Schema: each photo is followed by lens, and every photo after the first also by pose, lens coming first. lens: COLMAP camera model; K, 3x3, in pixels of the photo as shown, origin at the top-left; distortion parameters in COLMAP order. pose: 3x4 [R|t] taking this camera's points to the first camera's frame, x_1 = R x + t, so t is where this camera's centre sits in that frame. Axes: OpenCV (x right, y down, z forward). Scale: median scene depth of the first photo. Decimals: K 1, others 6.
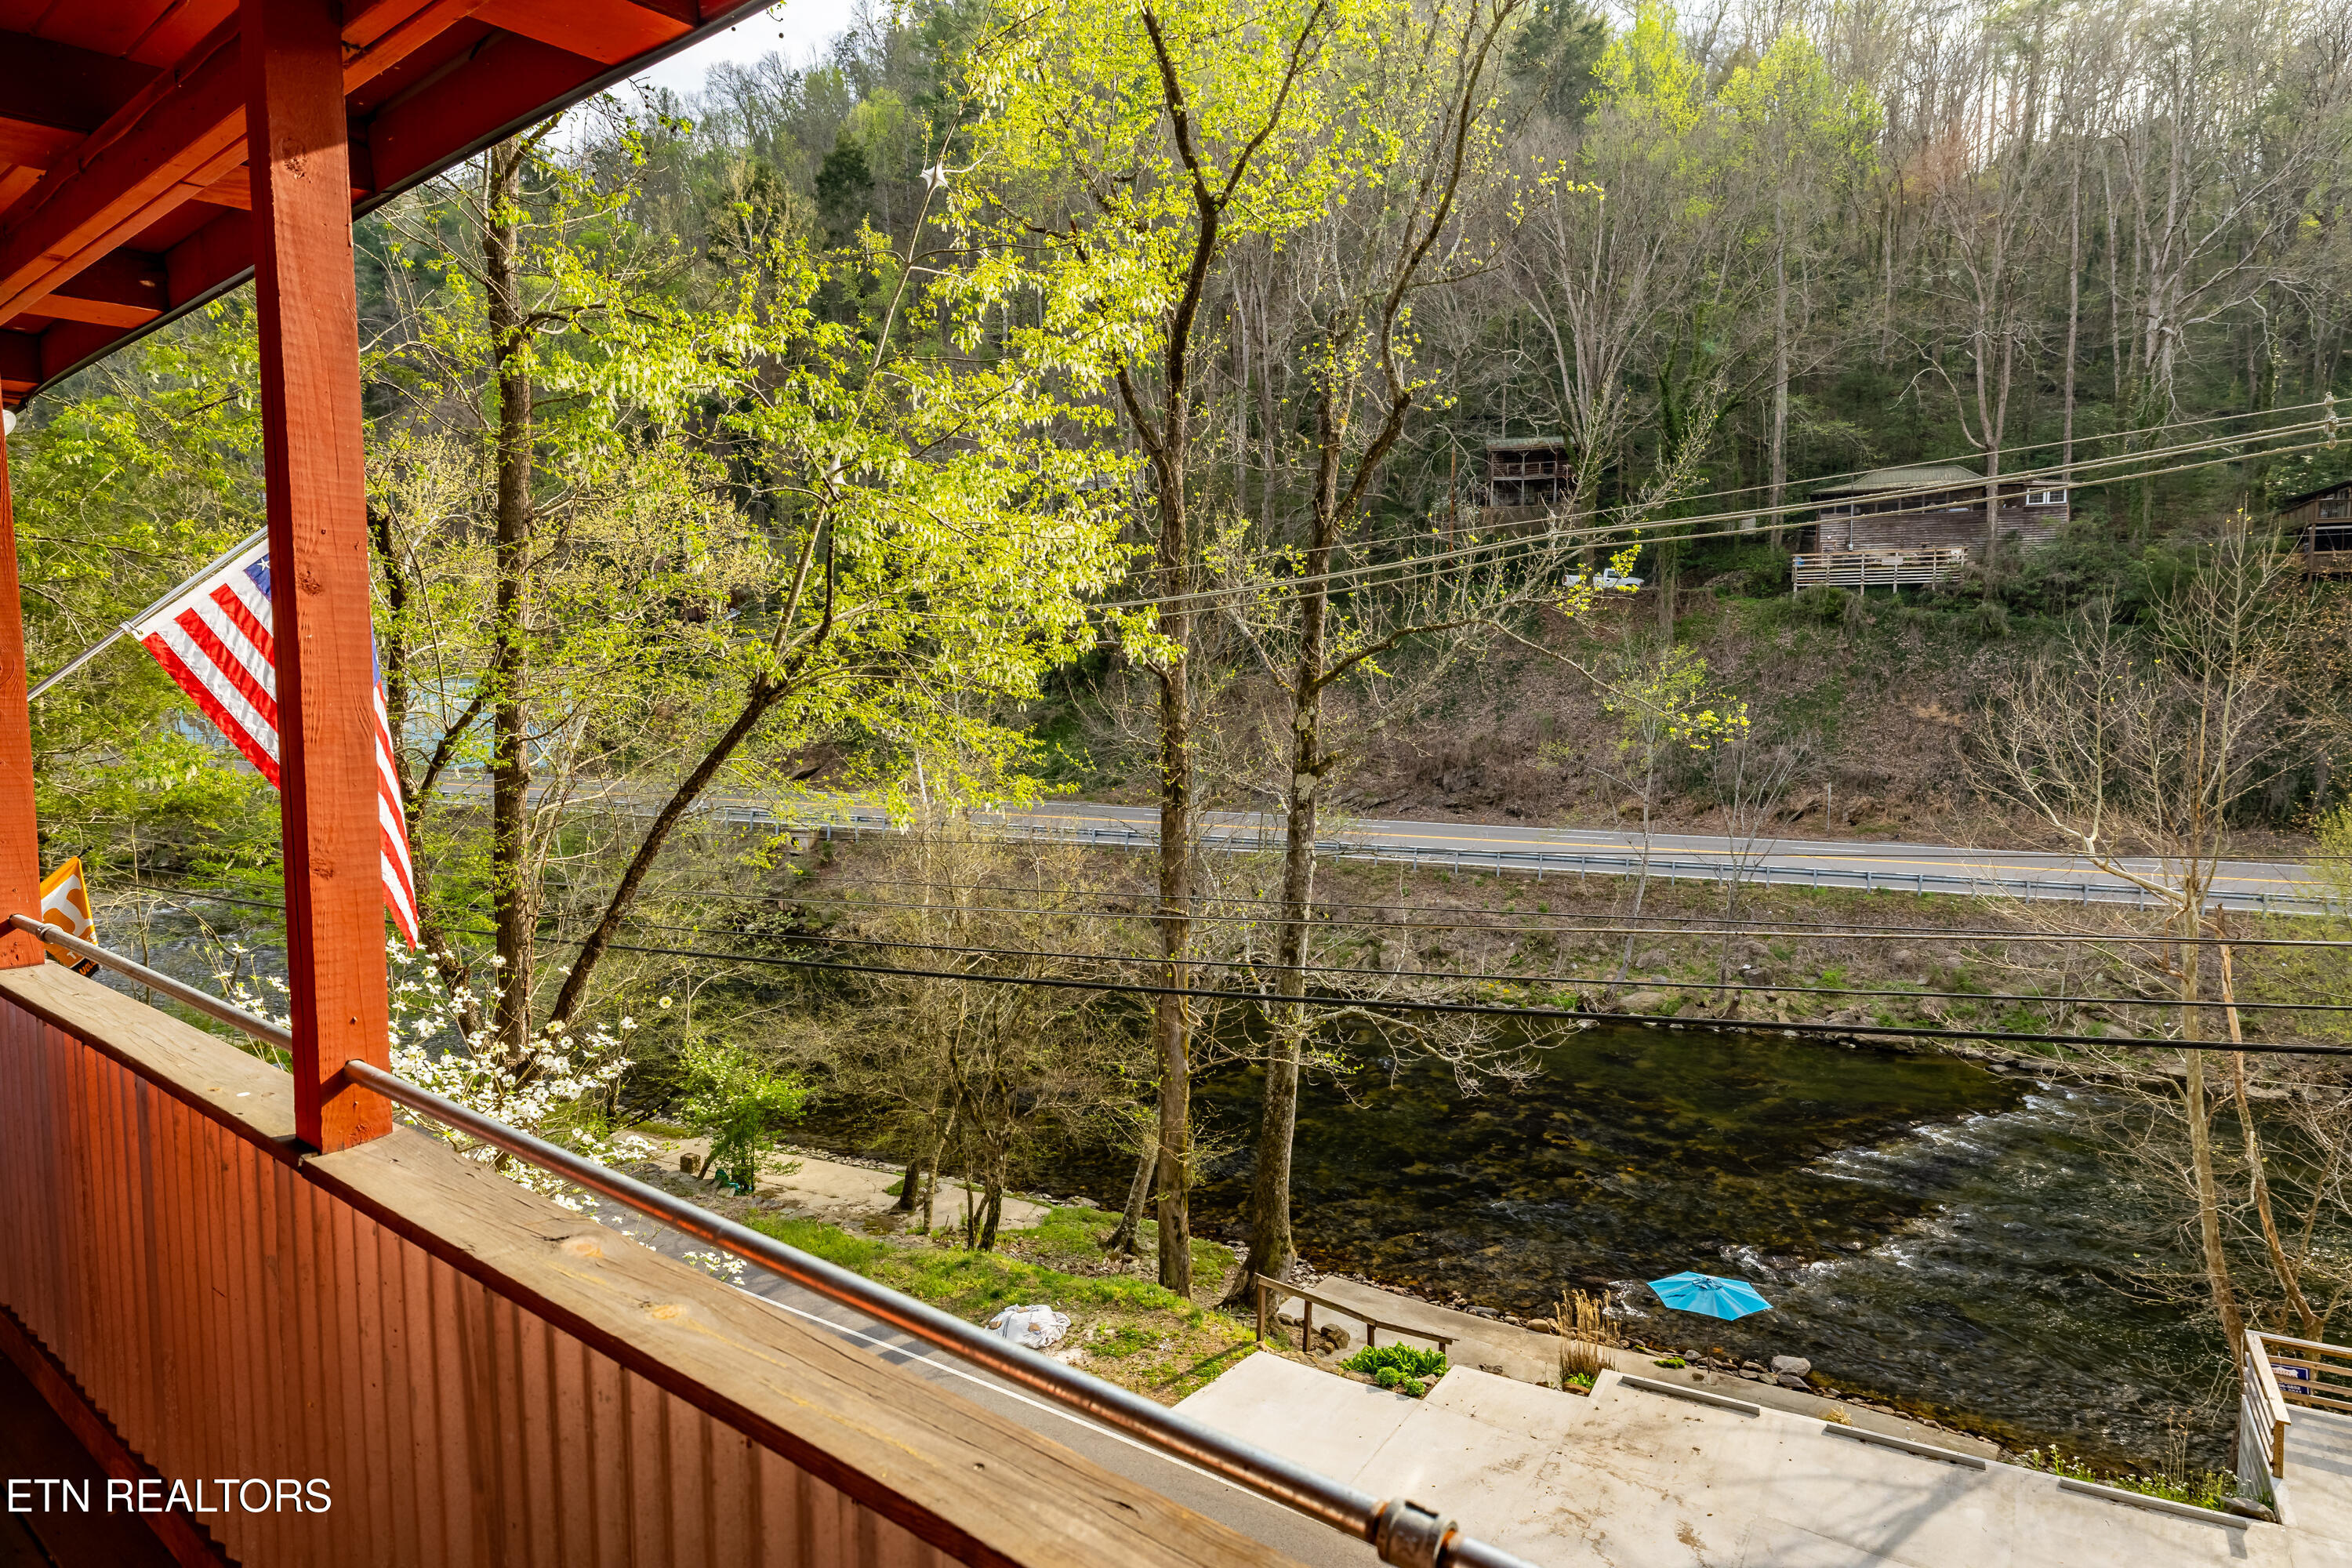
lens RADIAL K [[1322.6, 0, 1177.8], [0, 1322.6, 773.5], [0, 0, 1]] dist [0.002321, -0.002147]
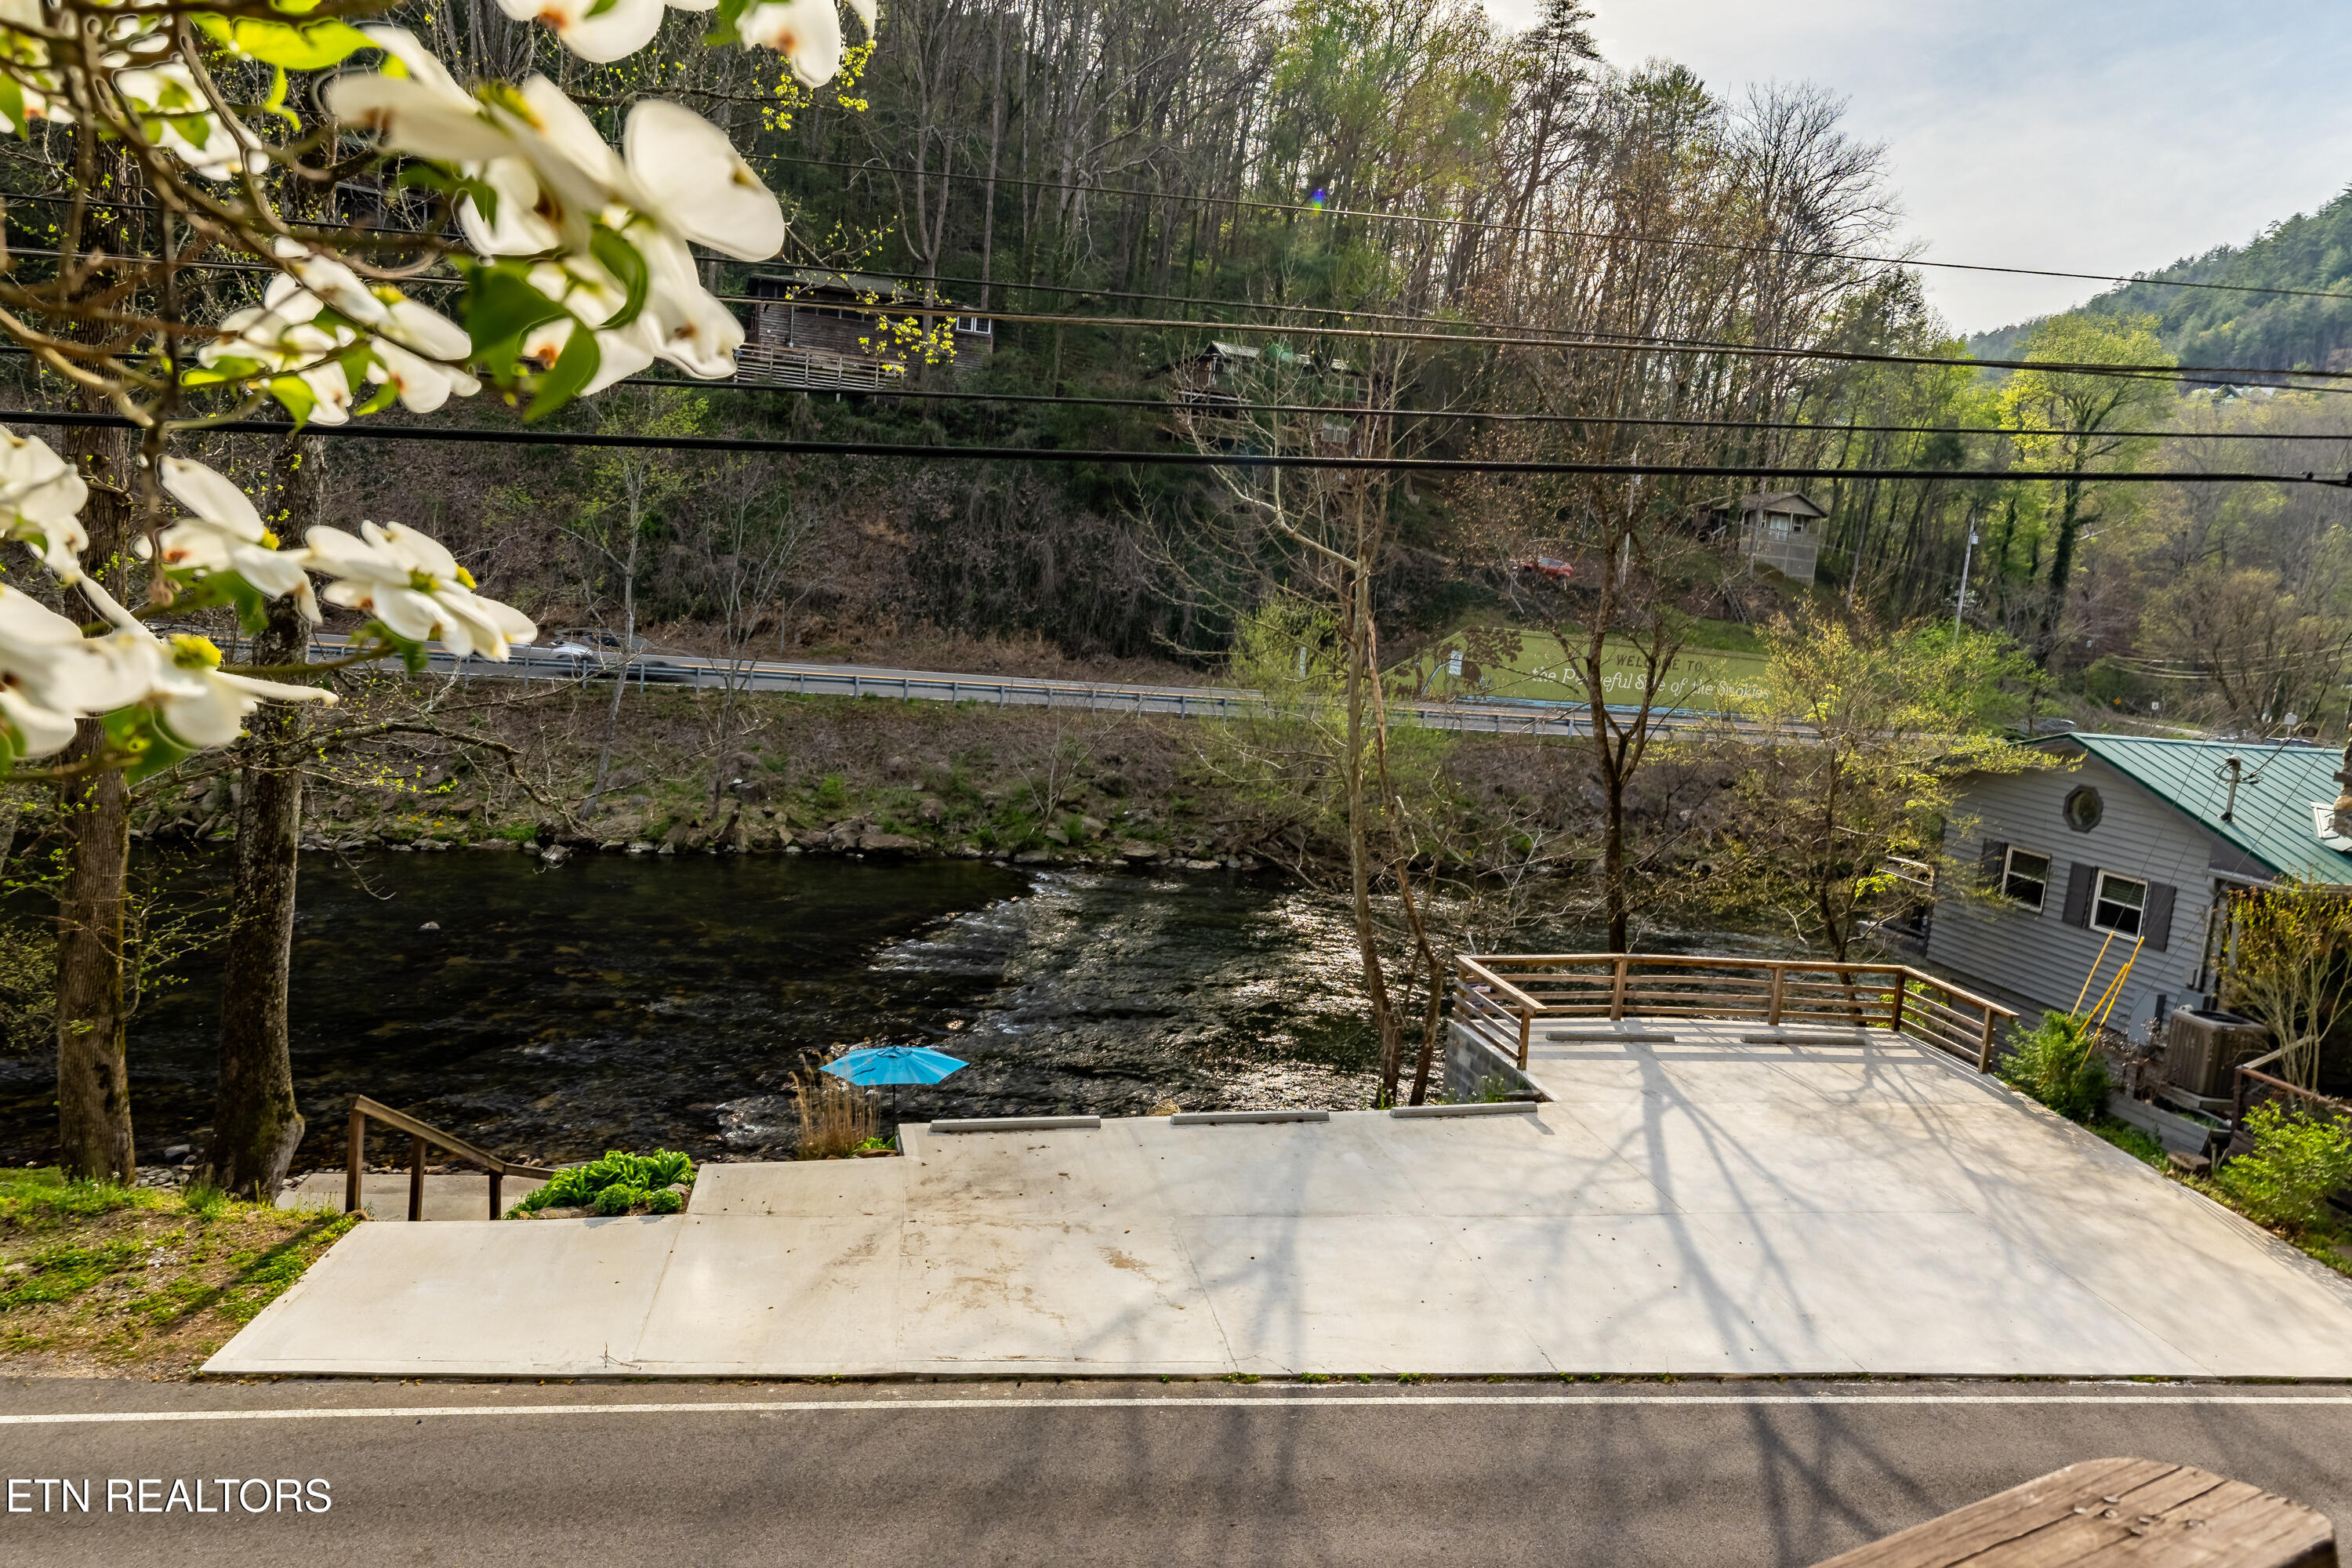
lens RADIAL K [[1510.4, 0, 1170.6], [0, 1510.4, 781.9], [0, 0, 1]] dist [0.003088, 0.004005]
pose [[0.710781, -0.026707, 0.702907, -0.062286], [-0.028870, 0.997329, 0.067087, 0.082098], [-0.702821, -0.067976, 0.708111, 0.129350]]
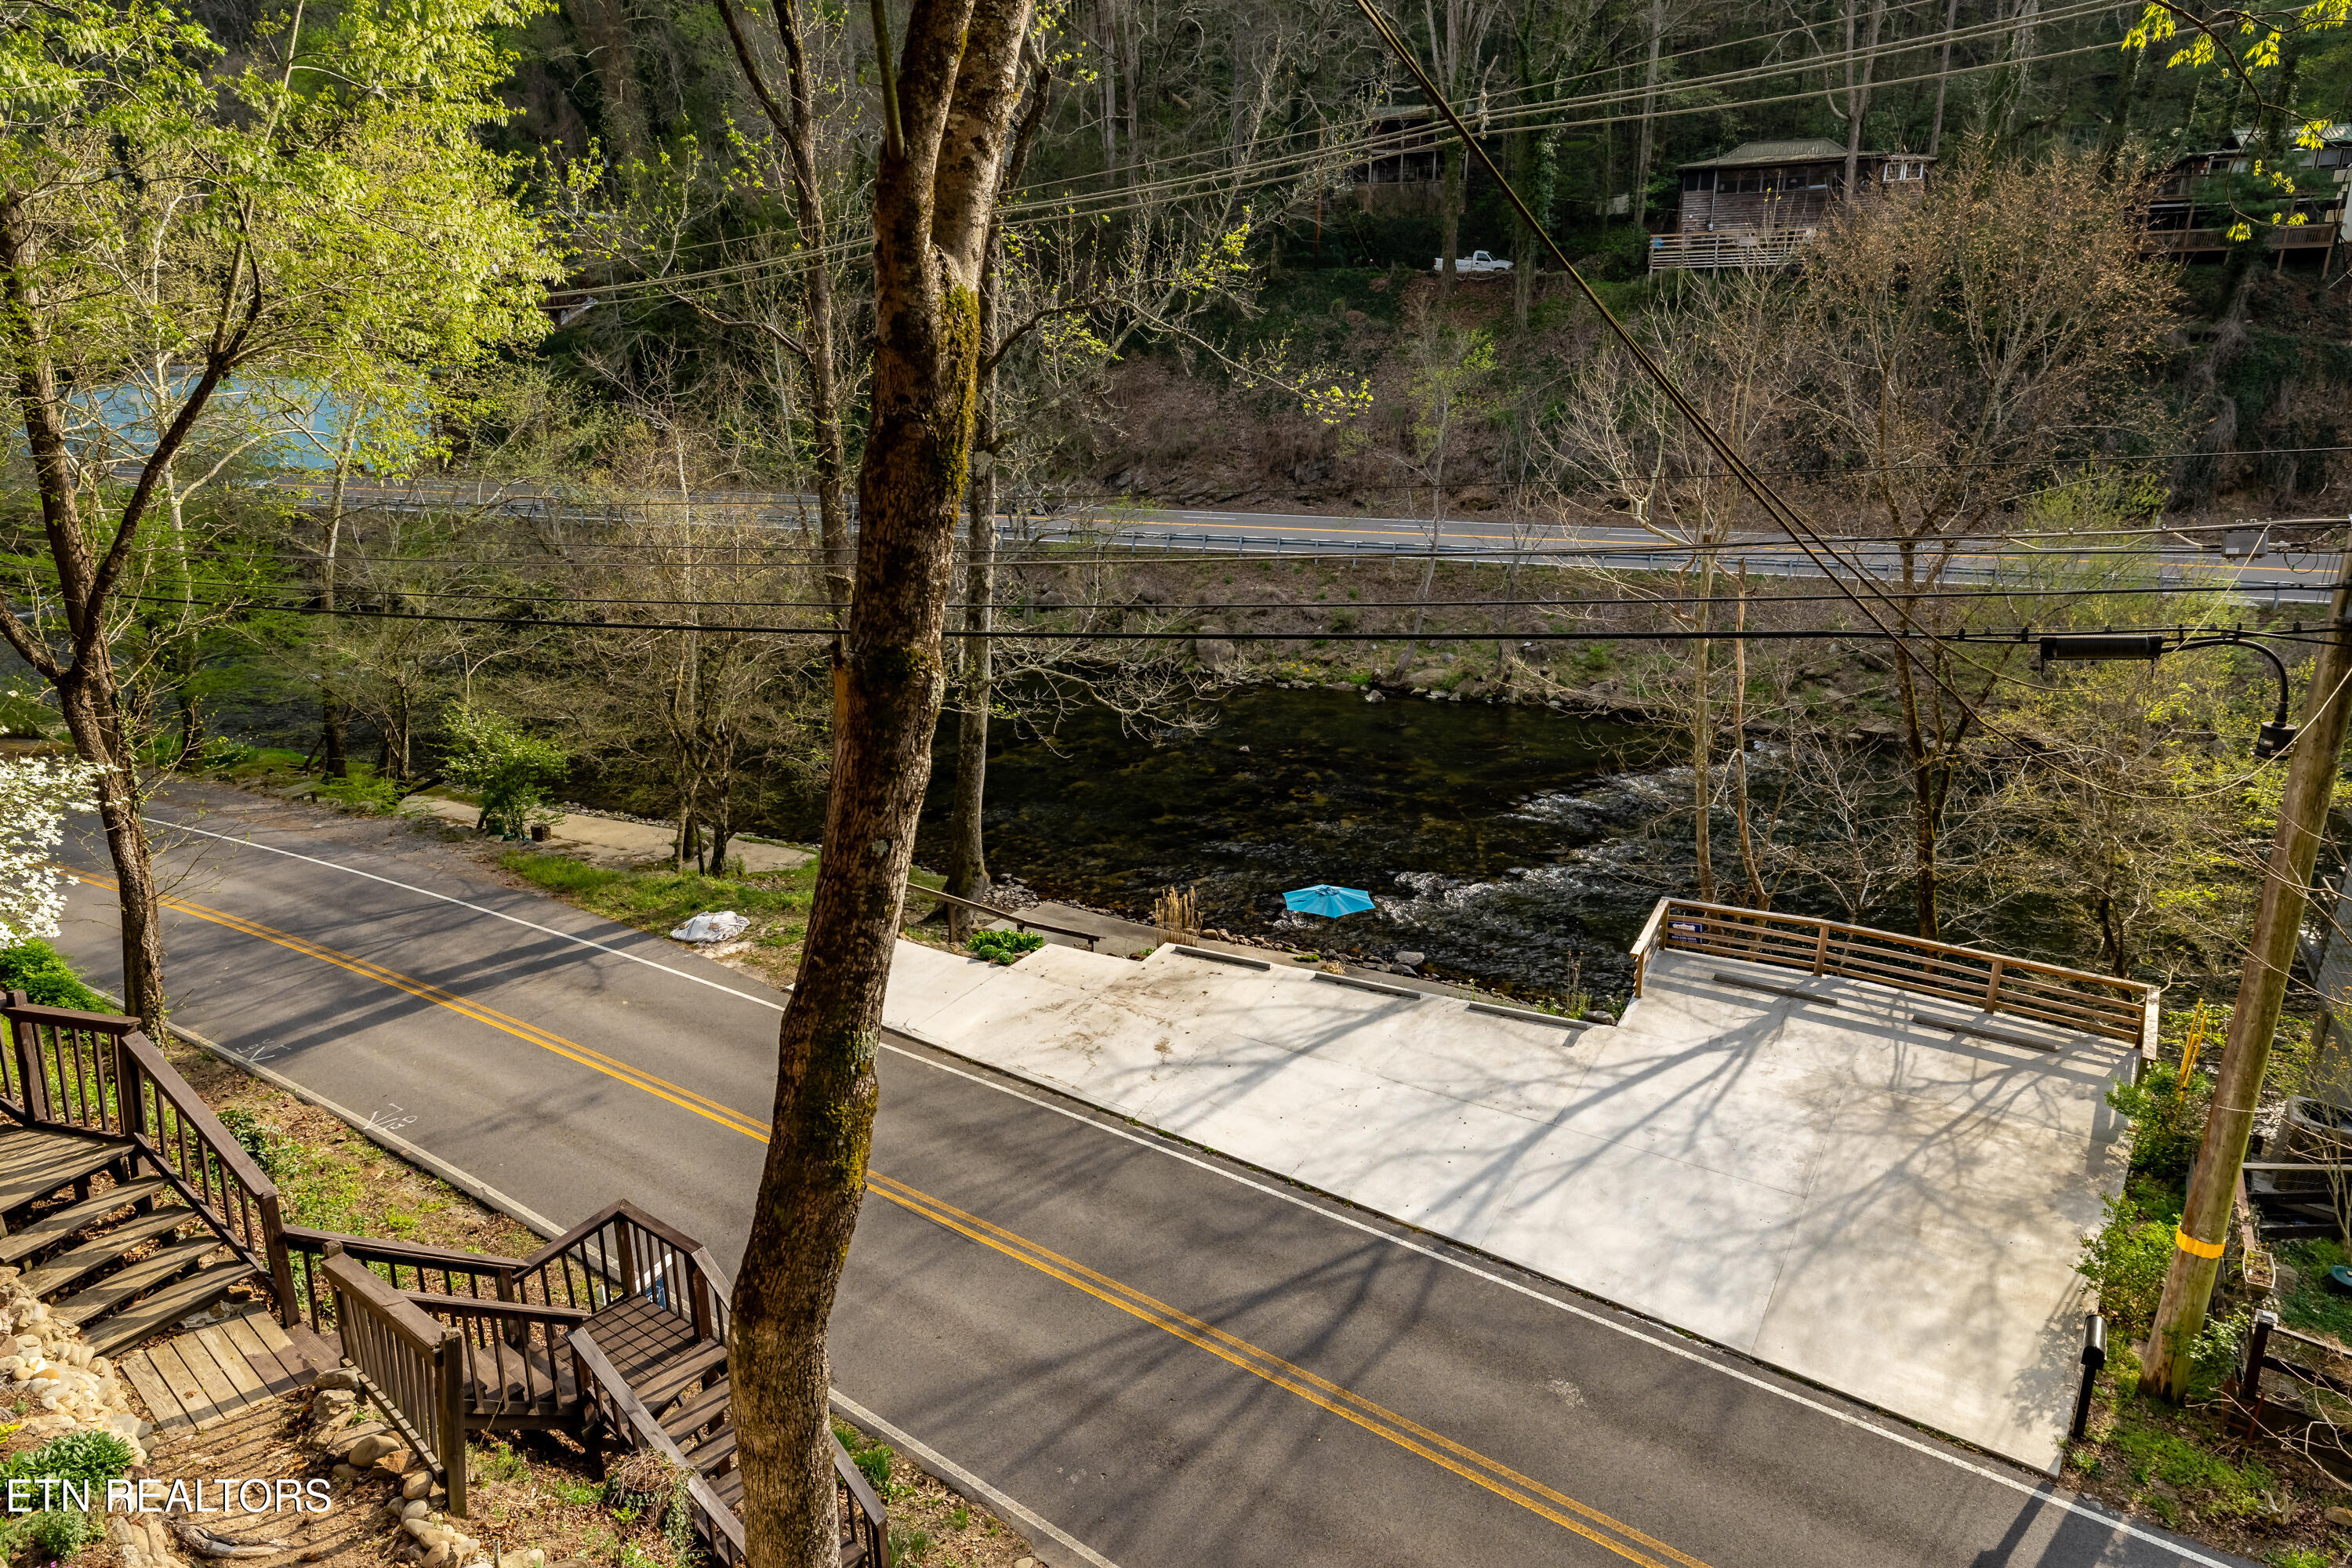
lens RADIAL K [[1322.6, 0, 1175.1], [0, 1322.6, 770.8], [0, 0, 1]] dist [0.002321, -0.002147]
pose [[0.999254, -0.016723, 0.034800, 0.118083], [0.008756, 0.976001, 0.217588, 0.011729], [-0.037603, -0.217121, 0.975420, -0.064650]]
